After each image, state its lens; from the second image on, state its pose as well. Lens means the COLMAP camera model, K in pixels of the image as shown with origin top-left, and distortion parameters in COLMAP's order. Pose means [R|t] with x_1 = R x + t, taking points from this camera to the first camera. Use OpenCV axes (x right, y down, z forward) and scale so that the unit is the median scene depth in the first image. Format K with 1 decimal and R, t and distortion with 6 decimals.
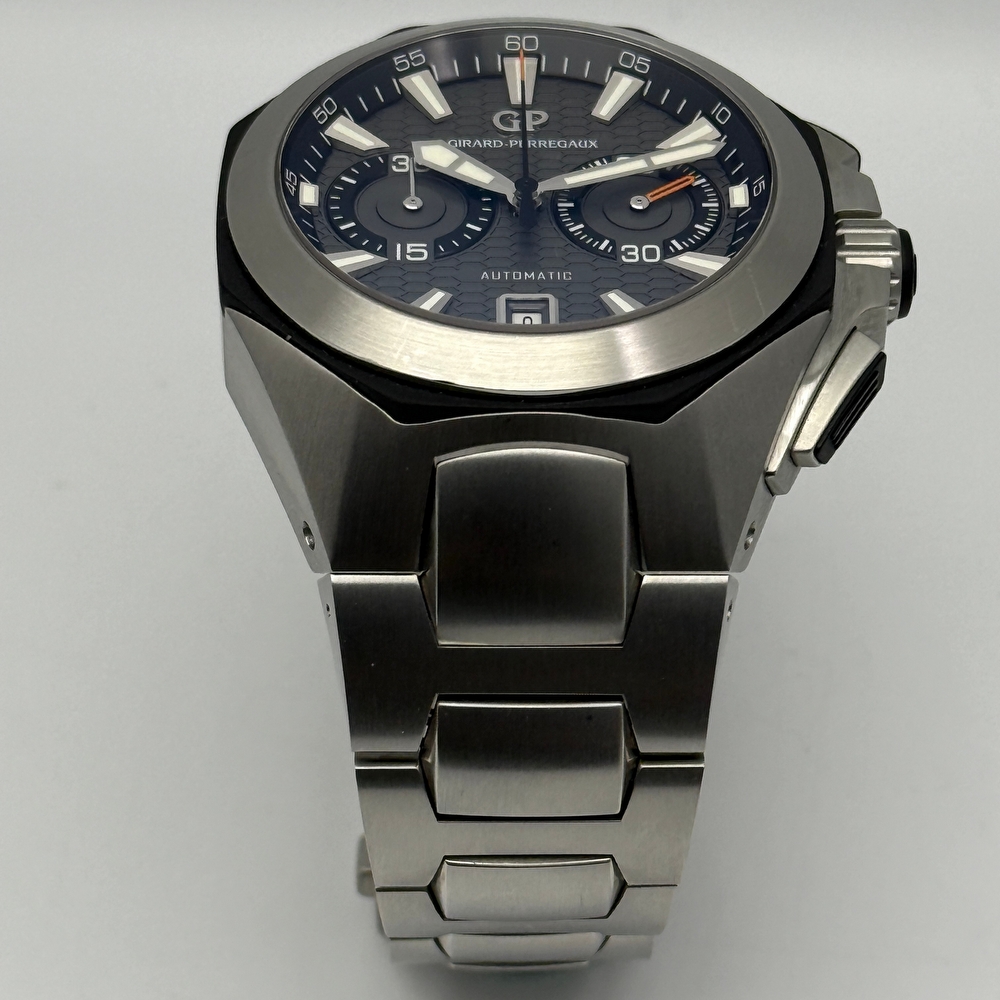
lens RADIAL K [[4228.6, 0, 500.0], [0, 4228.6, 500.0], [0, 0, 1]] dist [-0.852777, 49.039384]
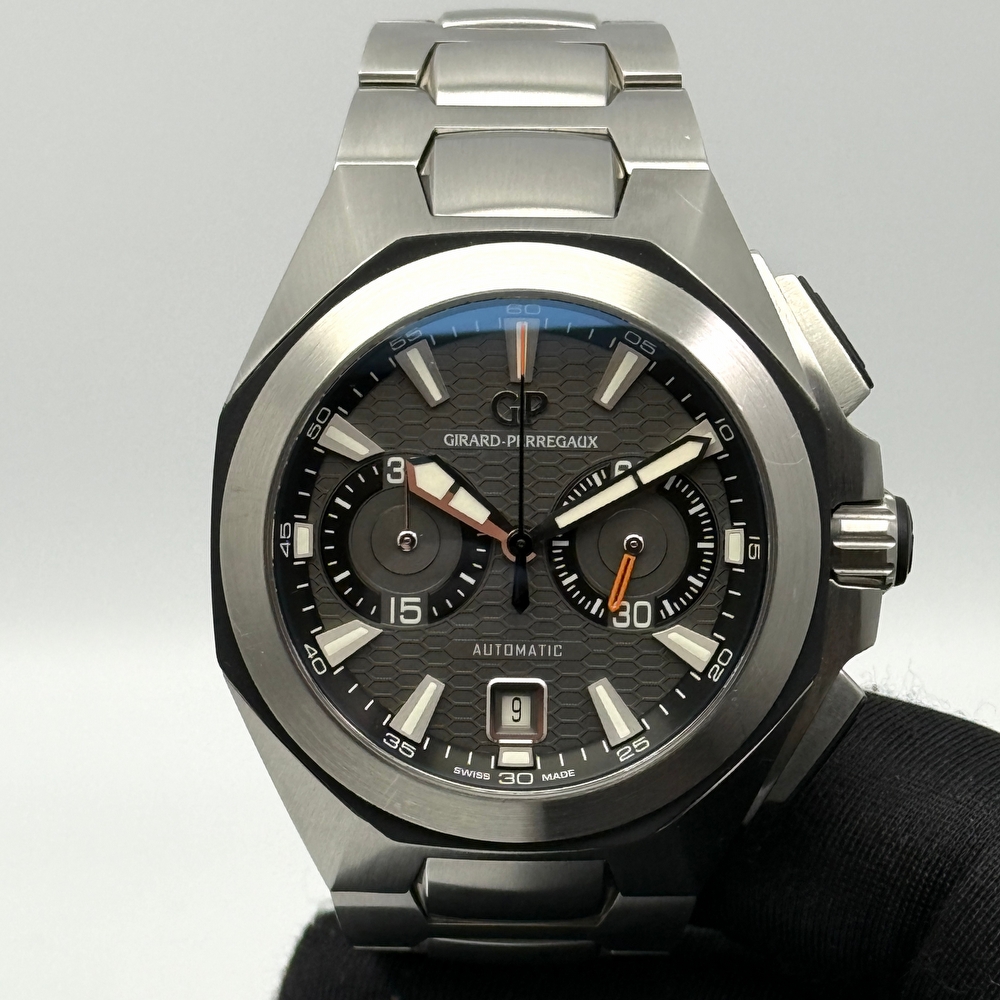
lens RADIAL K [[4228.6, 0, 500.0], [0, 4228.6, 500.0], [0, 0, 1]] dist [-0.852777, 49.039384]
pose [[0.999500, 0.028194, -0.014345, 0.015383], [-0.007124, 0.642446, 0.766298, -0.846619], [0.030821, -0.765812, 0.642325, 0.367286]]
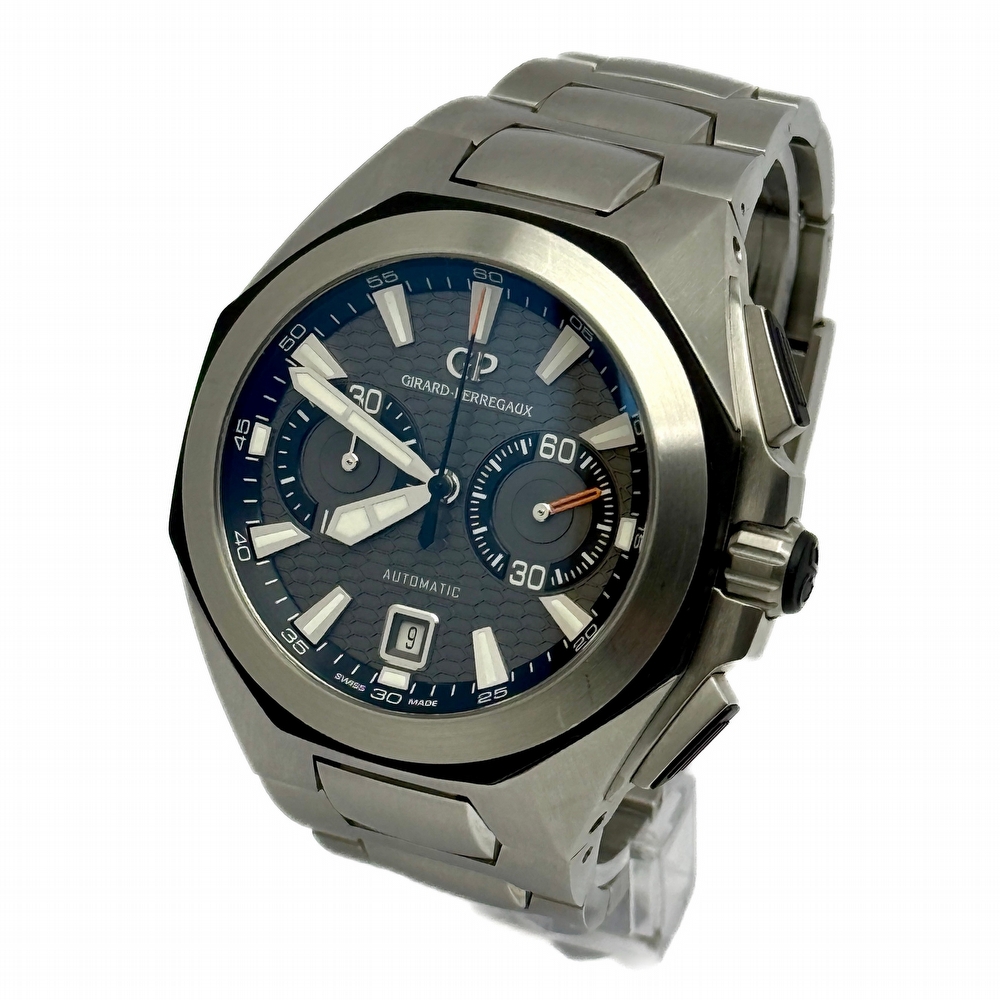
lens RADIAL K [[4228.6, 0, 500.0], [0, 4228.6, 500.0], [0, 0, 1]] dist [-0.852777, 49.039384]
pose [[0.915904, 0.249924, -0.314099, 0.362024], [0.063326, 0.682745, 0.727908, -0.859959], [0.396371, -0.686584, 0.609502, 0.344308]]
